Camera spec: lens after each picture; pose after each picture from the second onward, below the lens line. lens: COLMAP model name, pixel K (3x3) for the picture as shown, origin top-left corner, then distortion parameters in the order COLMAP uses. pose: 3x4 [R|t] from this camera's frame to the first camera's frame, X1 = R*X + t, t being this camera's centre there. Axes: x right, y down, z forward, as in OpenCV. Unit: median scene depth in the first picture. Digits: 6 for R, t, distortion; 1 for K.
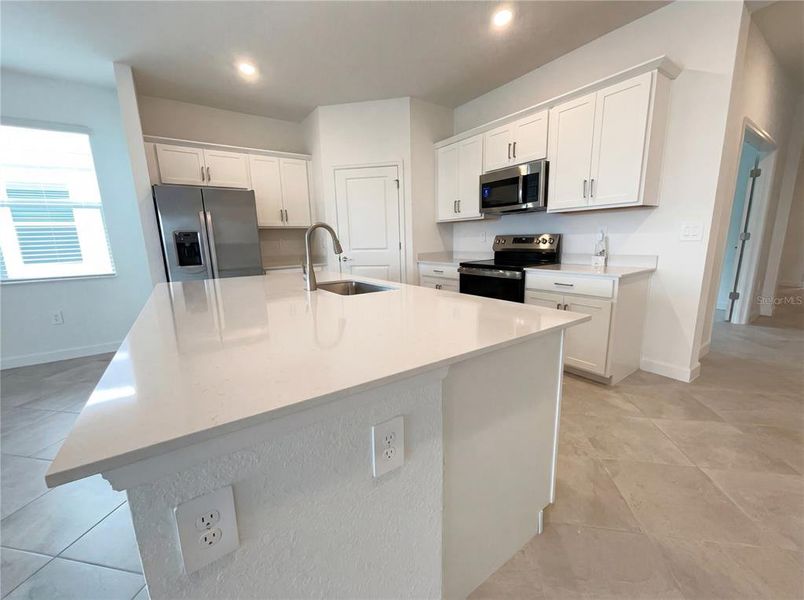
lens RADIAL K [[324.6, 0, 404.0], [0, 324.6, 300.9], [0, 0, 1]] dist [-0.001099, 0.000011]
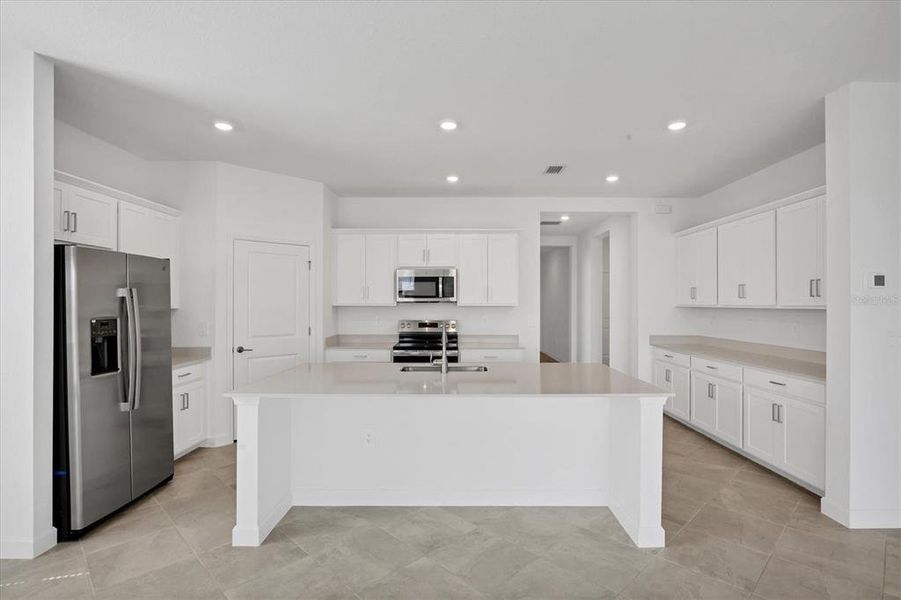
lens RADIAL K [[451.9, 0, 452.1], [0, 451.9, 304.7], [0, 0, 1]] dist [-0.002316, -0.000413]
pose [[0.575649, 0.024440, 0.817332, -0.983335], [0.138932, 0.982097, -0.127217, -0.037159], [-0.805808, 0.186786, 0.561947, -0.024896]]
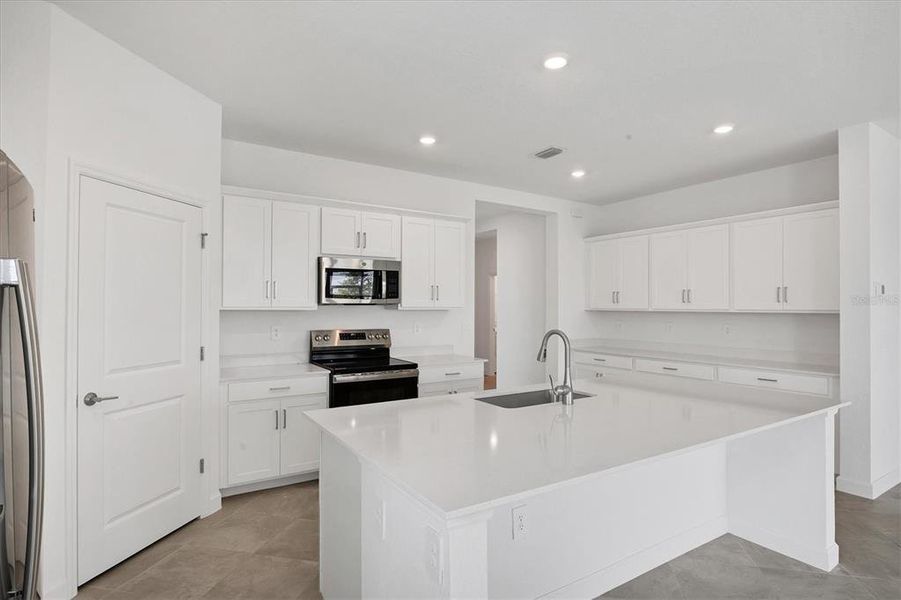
lens RADIAL K [[474.7, 0, 463.5], [0, 474.7, 306.8], [0, 0, 1]] dist [-0.000393, -0.000845]
pose [[0.021587, 0.026230, 0.999423, -0.933169], [0.184437, 0.982393, -0.029766, -0.178466], [-0.982607, 0.184973, 0.016369, 0.698393]]
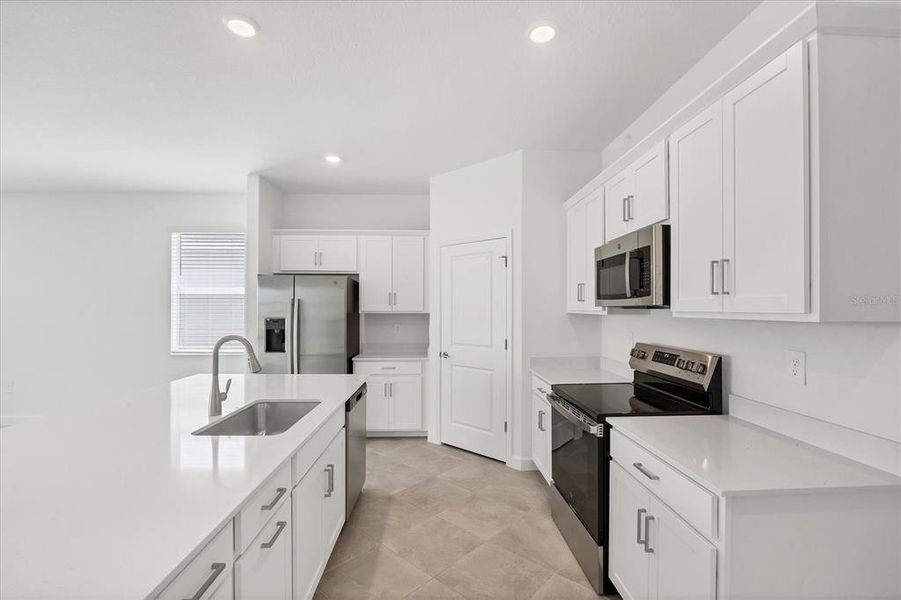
lens RADIAL K [[410.9, 0, 453.1], [0, 410.9, 305.6], [0, 0, 1]] dist [-0.001277, -0.000155]
pose [[0.844987, 0.025878, -0.534161, 0.448238], [-0.124667, 0.980842, -0.149692, -0.129520], [0.520053, 0.193080, 0.832024, 0.225366]]
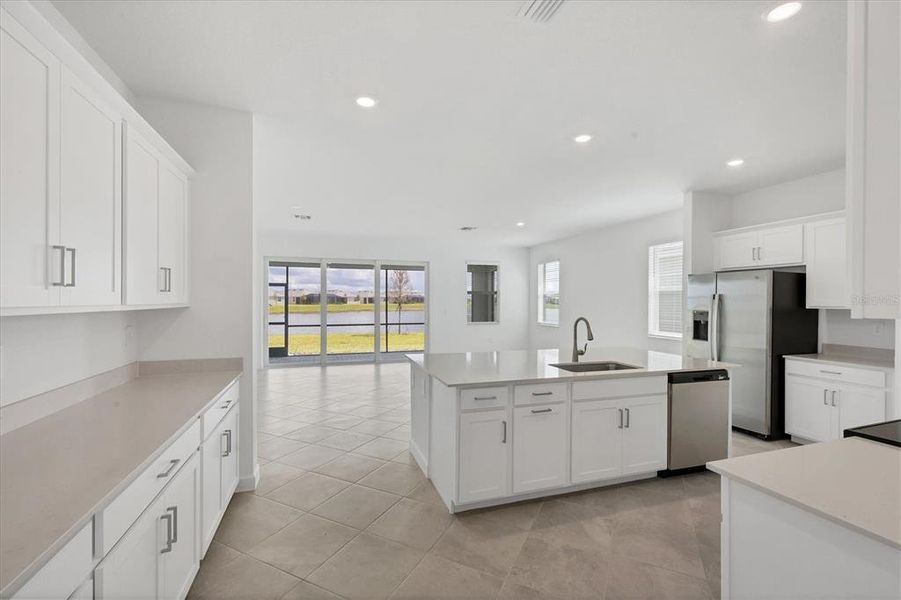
lens RADIAL K [[386.0, 0, 449.6], [0, 386.0, 302.7], [0, 0, 1]] dist [0.002898, 0.000362]
pose [[-0.283982, 0.028759, -0.958398, 0.886253], [-0.177870, 0.980621, 0.082130, -0.193953], [0.942187, 0.193794, -0.273364, 0.517169]]
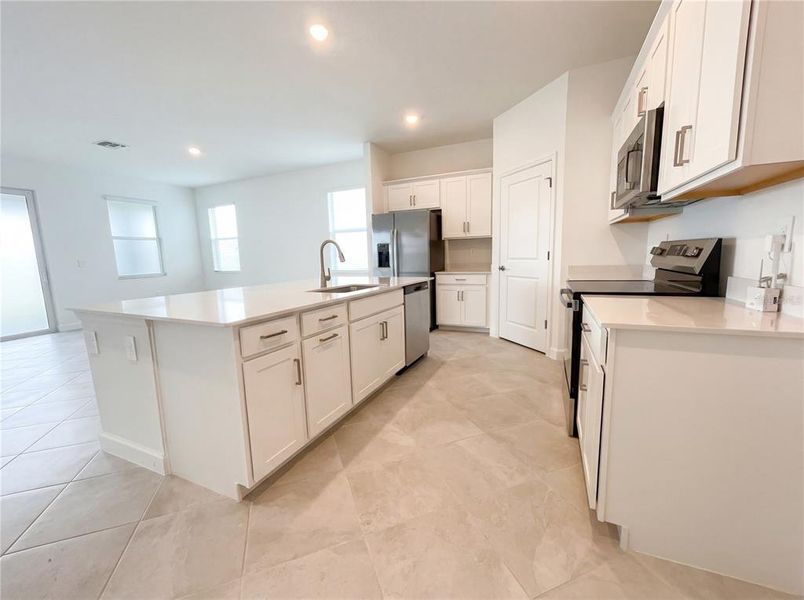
lens RADIAL K [[328.3, 0, 402.0], [0, 328.3, 300.0], [0, 0, 1]] dist [-0.000923, -0.000054]
pose [[0.511341, 0.129602, -0.849549, 0.641490], [-0.148236, 0.987047, 0.061355, -0.068022], [0.846497, 0.094561, 0.523929, 0.318226]]
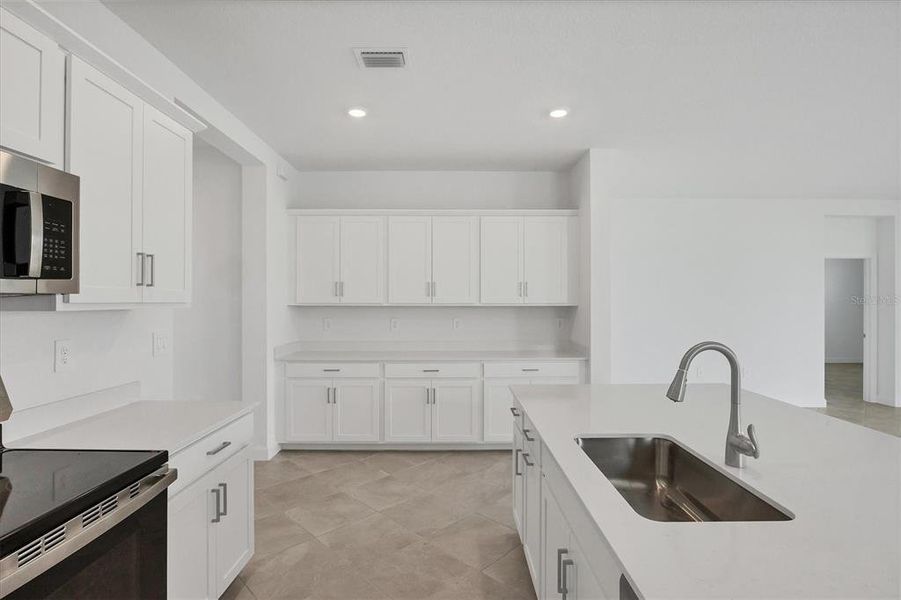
lens RADIAL K [[434.6, 0, 450.5], [0, 434.6, 300.0], [0, 0, 1]] dist [-0.000555, -0.000206]
pose [[-0.817185, 0.027298, 0.575729, -0.181983], [0.129655, 0.981983, 0.137471, -0.263547], [-0.561604, 0.186986, -0.806001, 1.029755]]
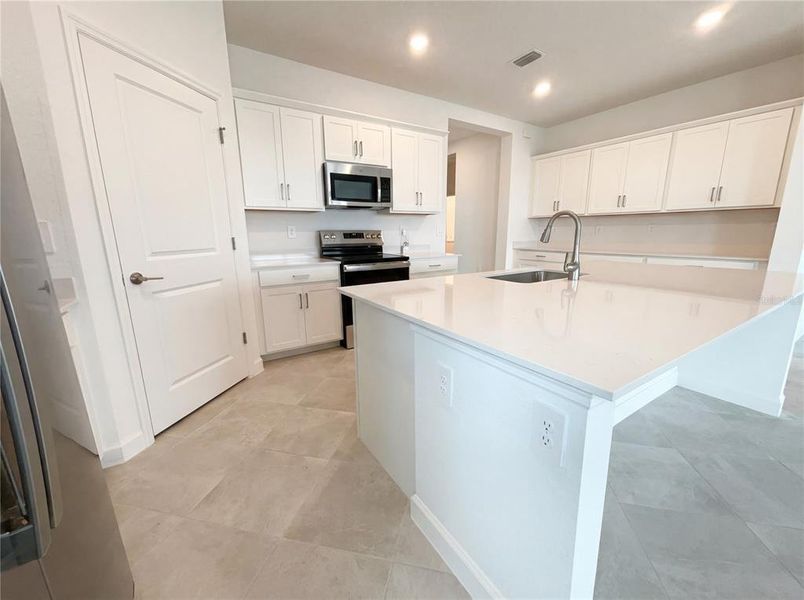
lens RADIAL K [[324.6, 0, 404.0], [0, 324.6, 300.9], [0, 0, 1]] dist [-0.001099, 0.000011]
pose [[0.033171, -0.184084, 0.982351, -0.733518], [0.197962, 0.964628, 0.174079, -0.138071], [-0.979648, 0.188694, 0.068439, 0.836710]]
